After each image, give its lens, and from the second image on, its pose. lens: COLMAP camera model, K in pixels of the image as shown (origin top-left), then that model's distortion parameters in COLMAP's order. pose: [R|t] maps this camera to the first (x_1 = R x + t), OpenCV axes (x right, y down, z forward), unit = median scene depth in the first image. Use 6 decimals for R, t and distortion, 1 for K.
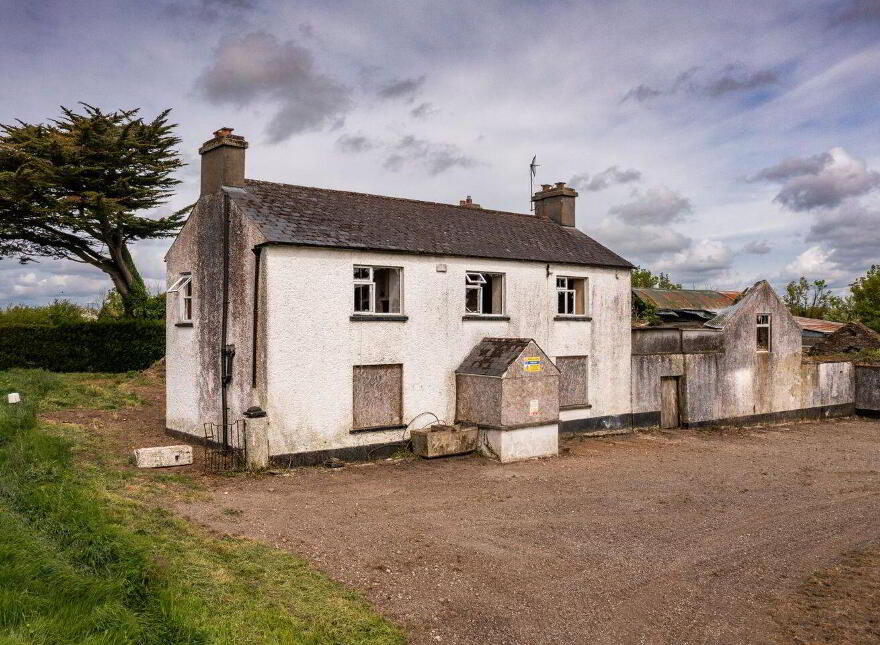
lens RADIAL K [[768.2, 0, 440.0], [0, 768.2, 322.5], [0, 0, 1]] dist [-0.014955, 0.007395]
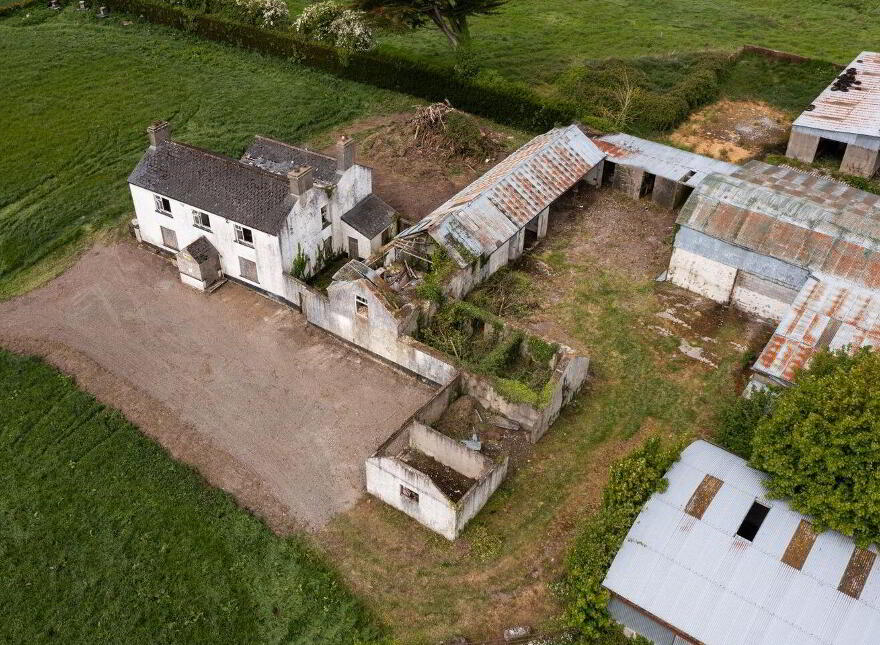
lens RADIAL K [[867.7, 0, 415.8], [0, 867.7, 317.3], [0, 0, 1]] dist [-0.014005, 0.008192]
pose [[0.314781, 0.577777, -0.753052, 2.416135], [0.004168, 0.792535, 0.609812, -1.403949], [0.949155, -0.195096, 0.247067, 0.894018]]
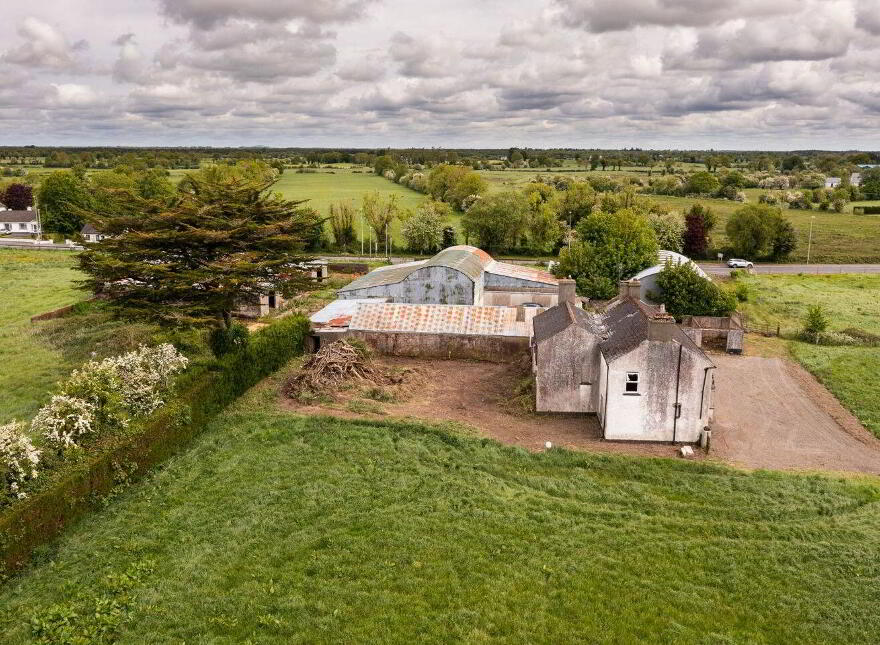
lens RADIAL K [[768.2, 0, 440.0], [0, 768.2, 322.5], [0, 0, 1]] dist [-0.014955, 0.007395]
pose [[0.697222, -0.153455, 0.700237, -2.171244], [-0.009058, 0.974855, 0.222655, -0.668369], [-0.716798, -0.161583, 0.678301, -0.084957]]
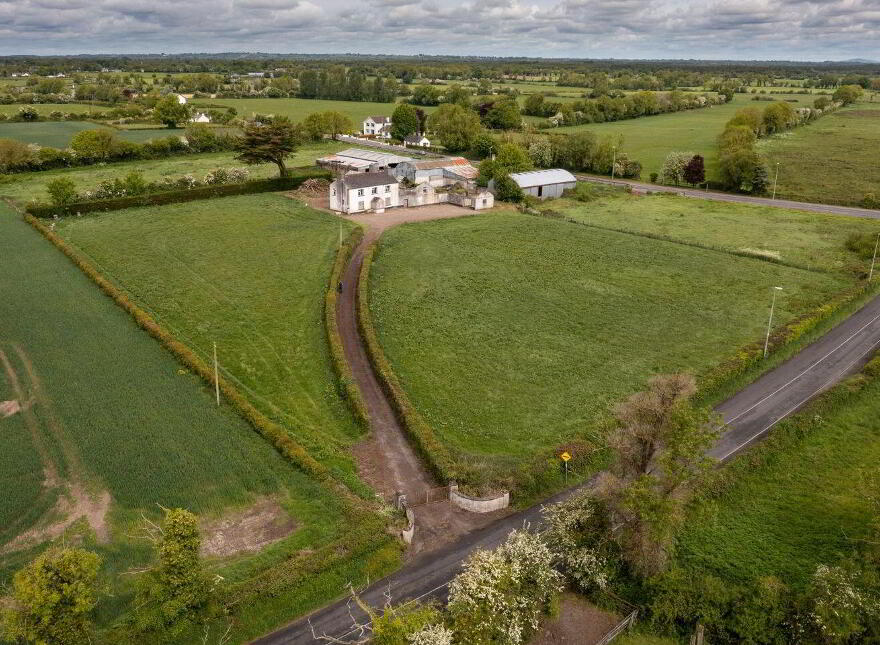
lens RADIAL K [[798.5, 0, 421.8], [0, 798.5, 321.4], [0, 0, 1]] dist [-0.006929, -0.003222]
pose [[0.995887, -0.018833, 0.088622, -0.187543], [-0.009963, 0.949461, 0.313726, -1.223470], [-0.090052, -0.313319, 0.945369, -6.507398]]
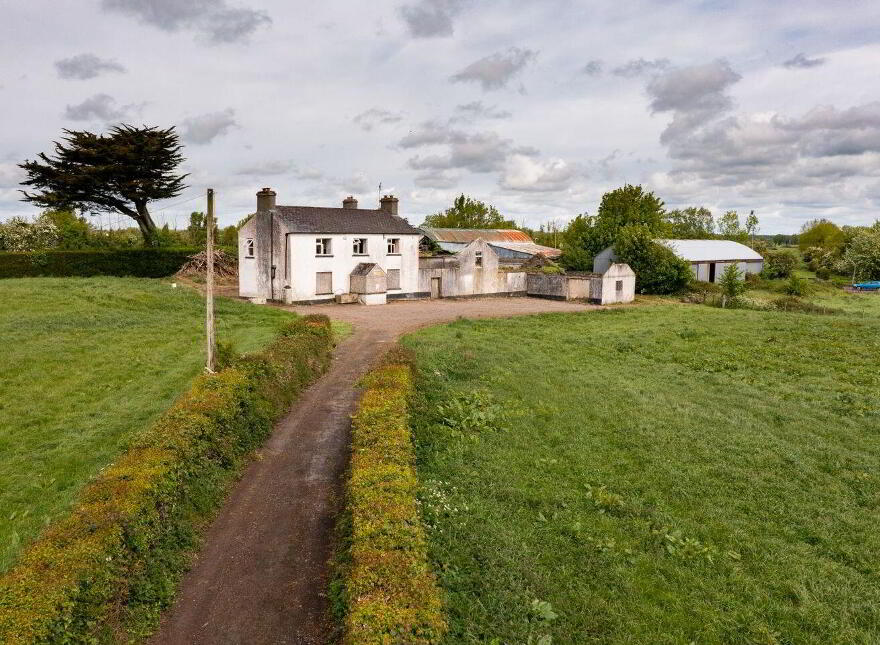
lens RADIAL K [[768.2, 0, 440.0], [0, 768.2, 322.5], [0, 0, 1]] dist [-0.014955, 0.007395]
pose [[0.985096, -0.009802, 0.171724, -0.132124], [-0.009701, 0.993620, 0.112365, -0.077164], [-0.171730, -0.112356, 0.978716, -1.736033]]
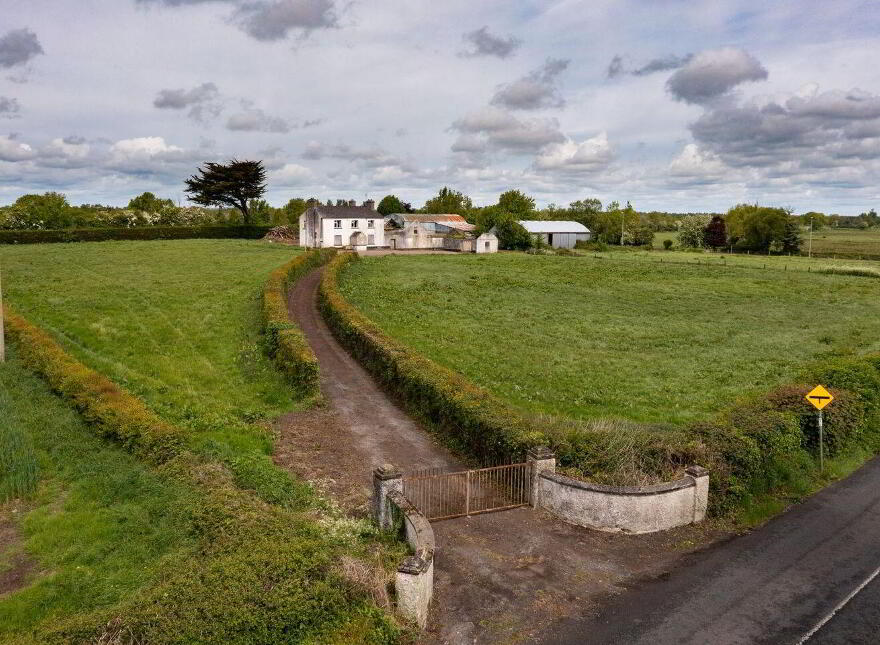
lens RADIAL K [[768.2, 0, 440.0], [0, 768.2, 322.5], [0, 0, 1]] dist [-0.014955, 0.007395]
pose [[0.990693, -0.006375, 0.135965, -0.100131], [-0.012712, 0.990204, 0.139049, -0.115141], [-0.135520, -0.139483, 0.980907, -4.985114]]
